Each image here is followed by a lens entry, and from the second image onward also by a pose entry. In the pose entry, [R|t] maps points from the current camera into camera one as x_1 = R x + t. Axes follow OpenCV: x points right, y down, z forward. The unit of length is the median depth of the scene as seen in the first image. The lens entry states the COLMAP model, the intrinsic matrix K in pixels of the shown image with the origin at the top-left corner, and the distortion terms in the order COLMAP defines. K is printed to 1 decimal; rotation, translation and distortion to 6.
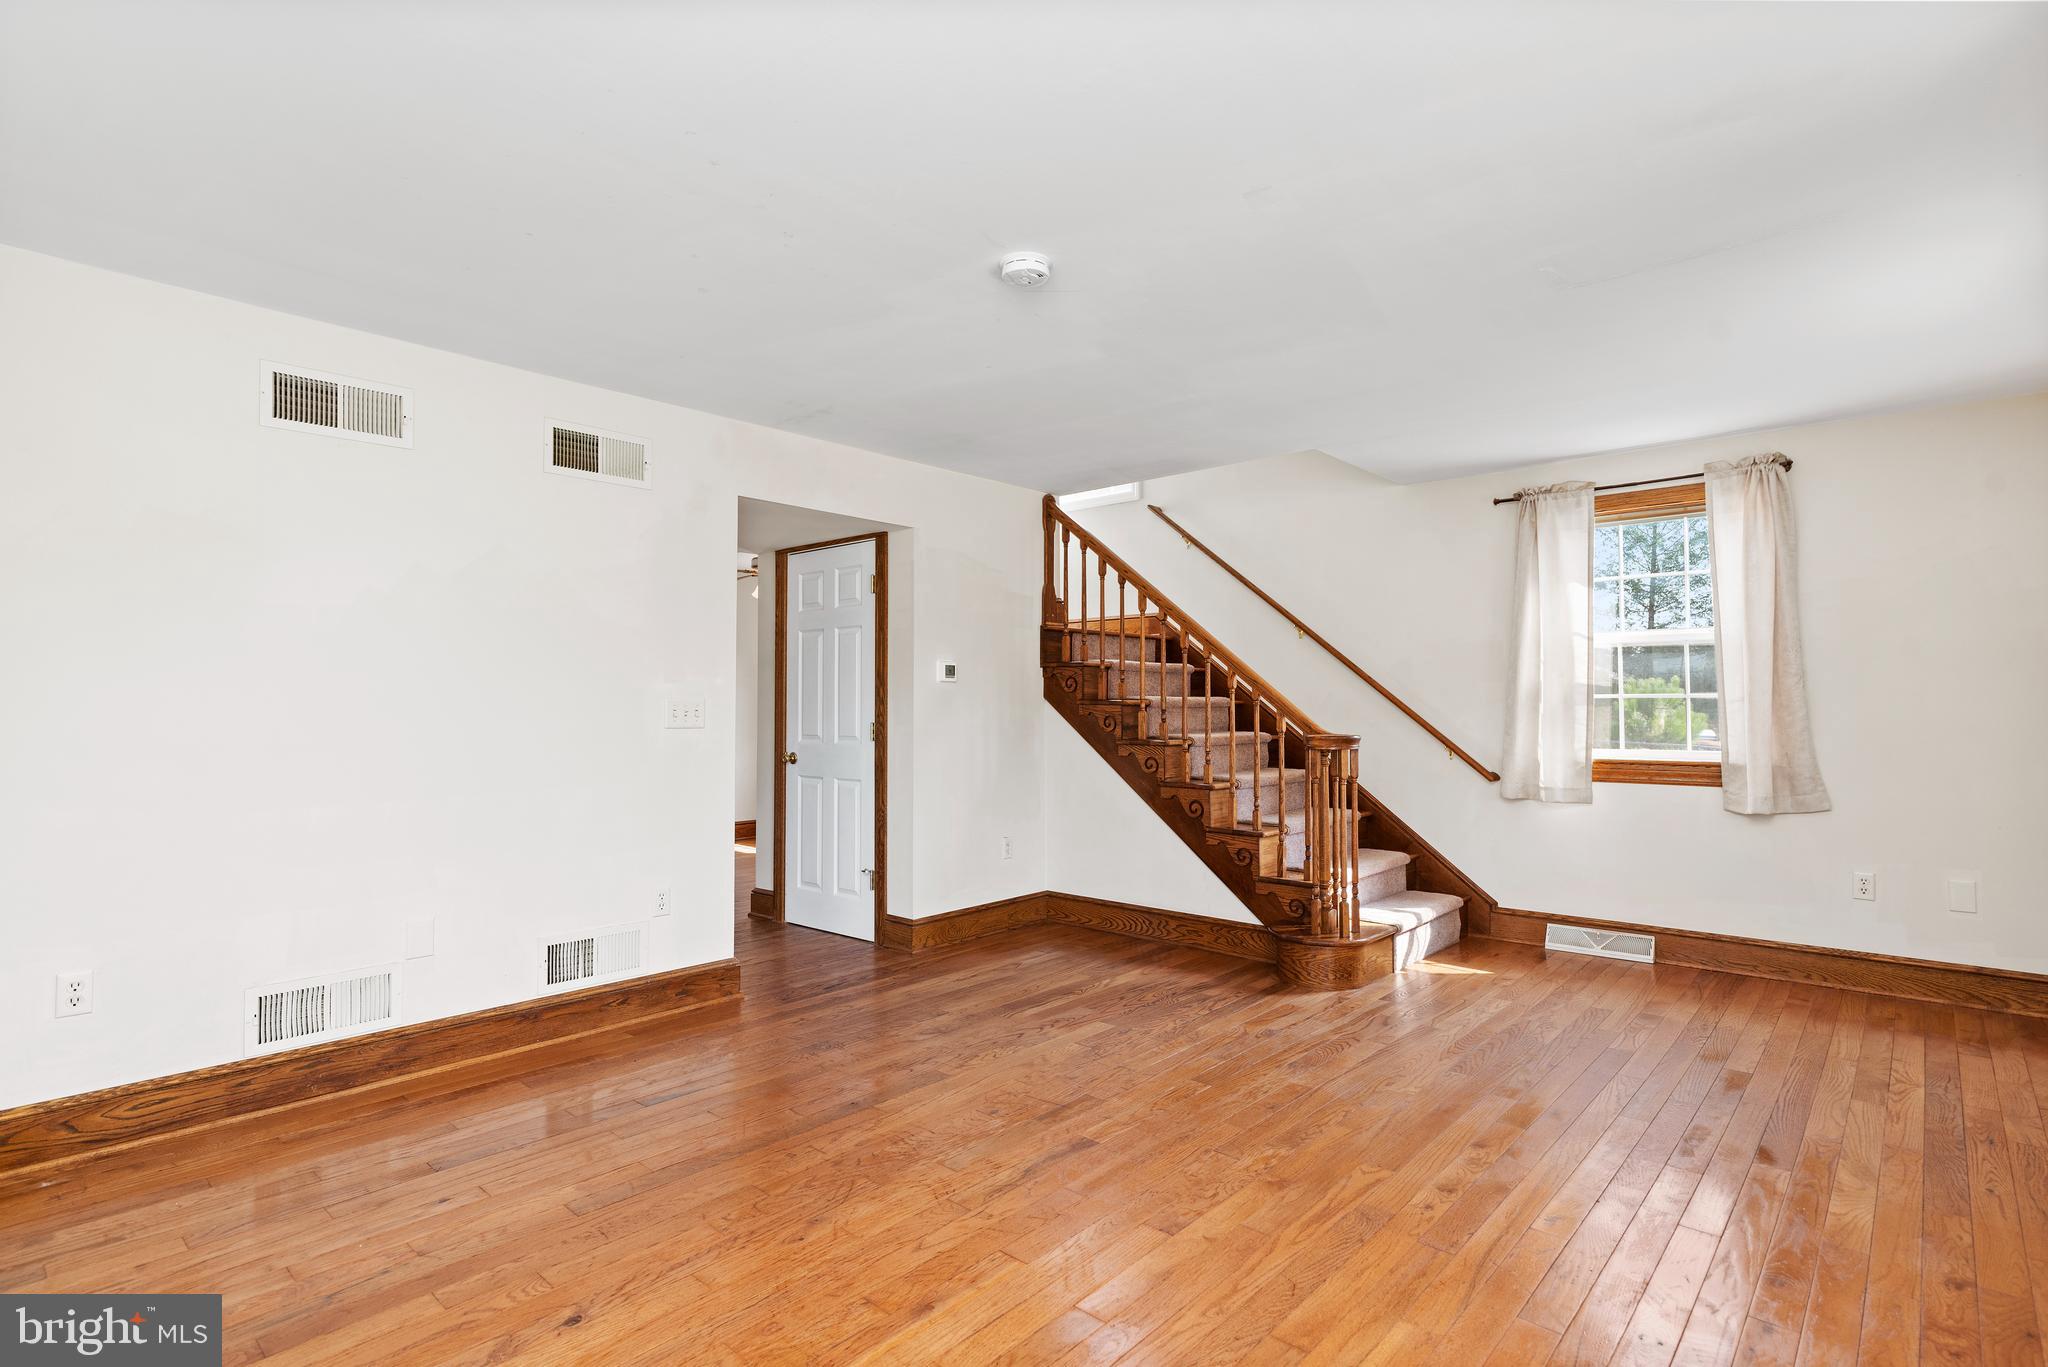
lens RADIAL K [[999.3, 0, 1051.5], [0, 999.3, 679.8], [0, 0, 1]] dist [0.000252, 0.000768]
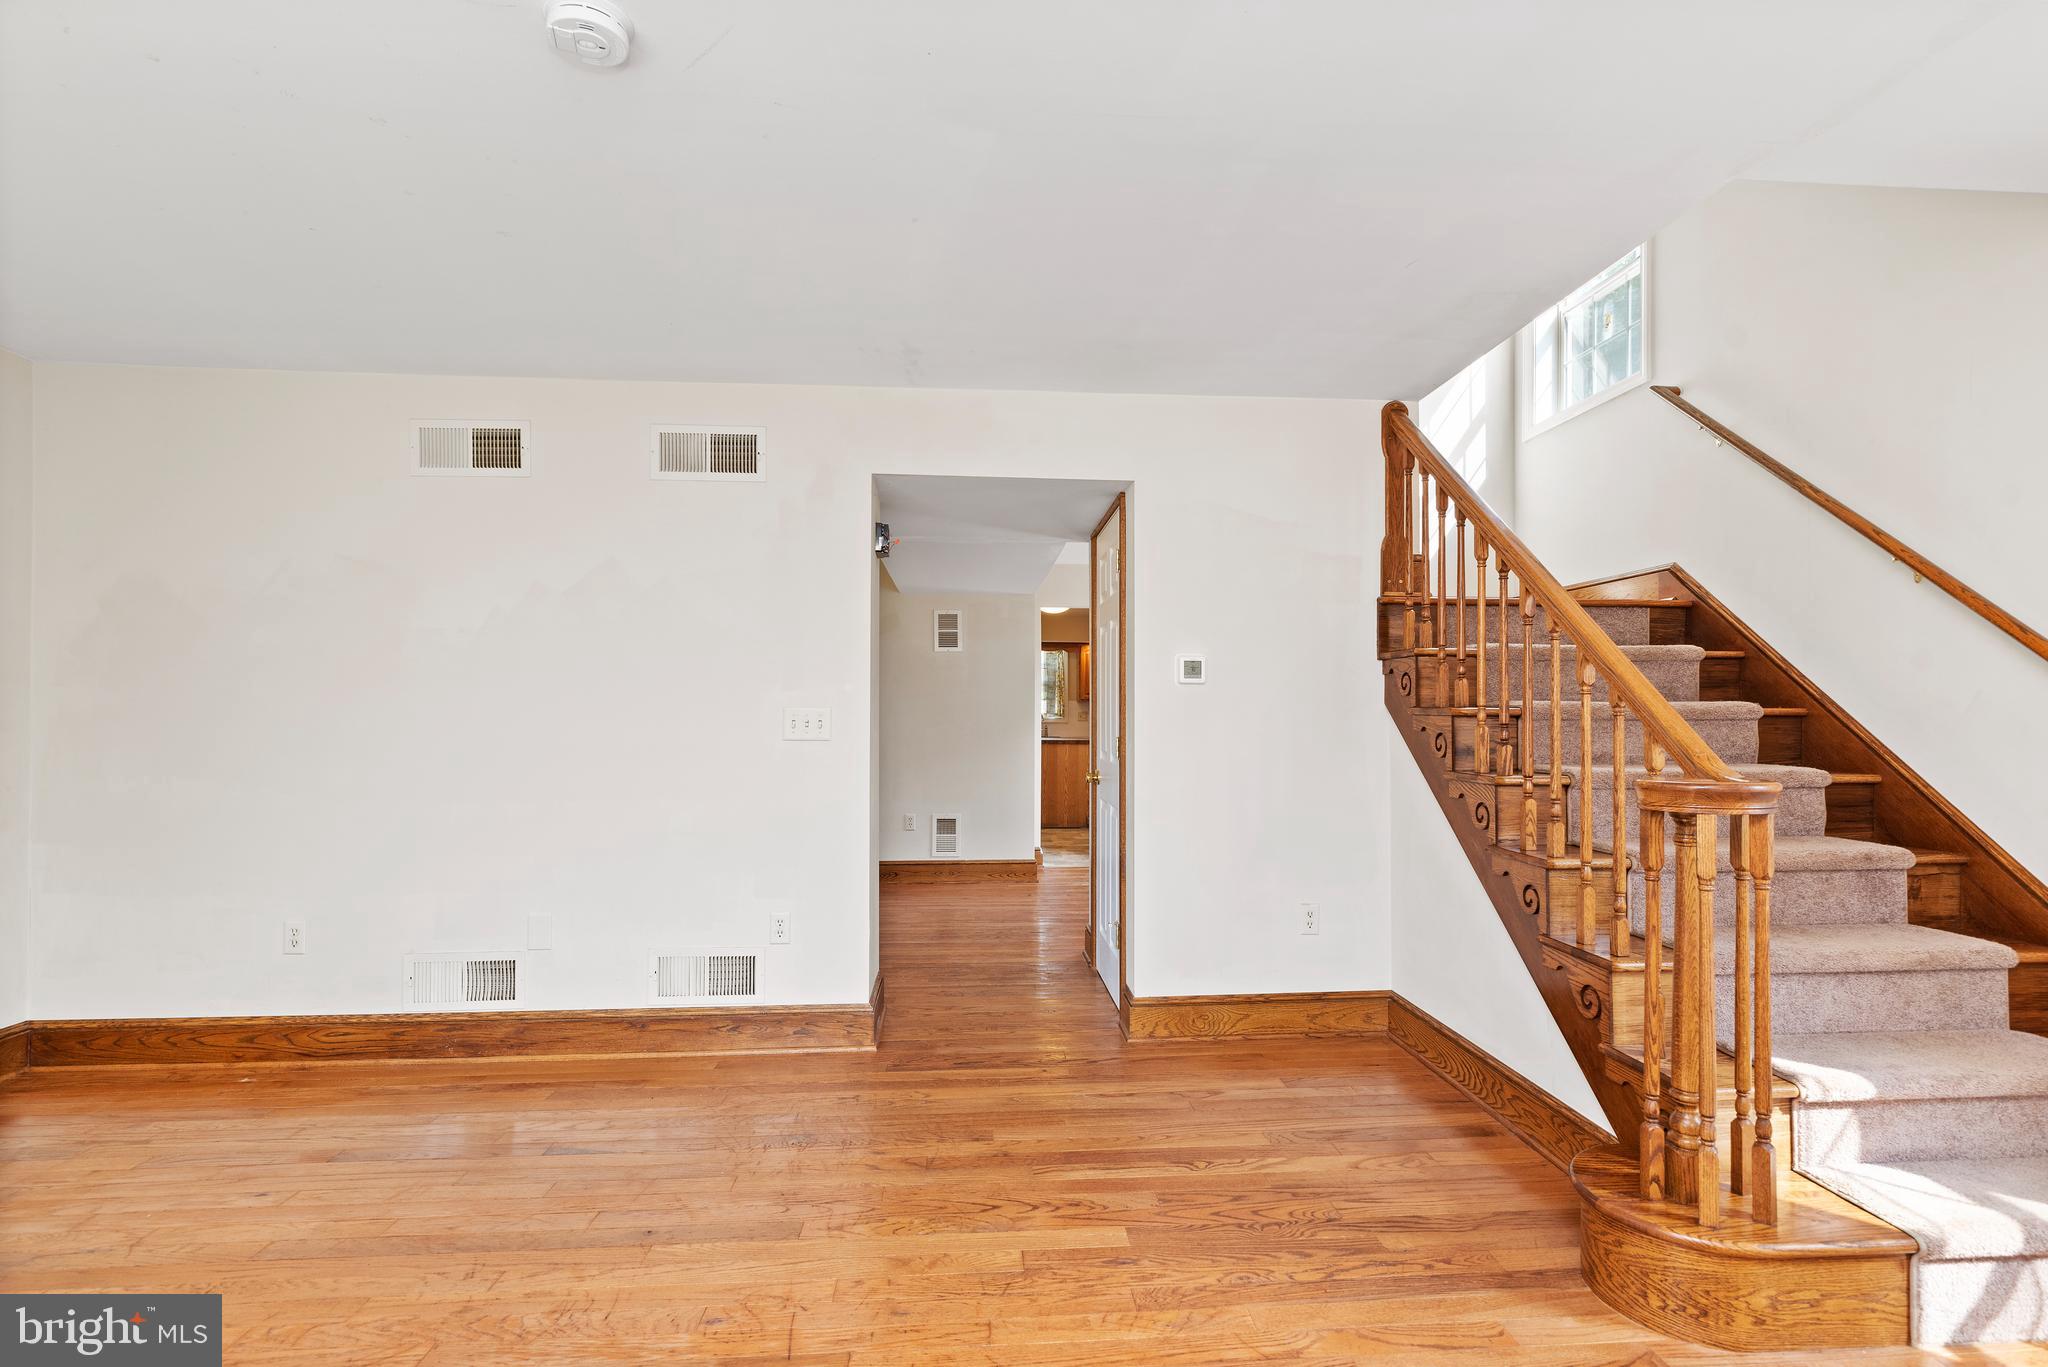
lens RADIAL K [[999.3, 0, 1077.6], [0, 999.3, 708.4], [0, 0, 1]] dist [0.000252, 0.000768]
pose [[0.721451, -0.005122, -0.692446, 0.400131], [0.016527, 0.999815, 0.009824, 0.013160], [0.692268, -0.018532, 0.721403, 0.474815]]
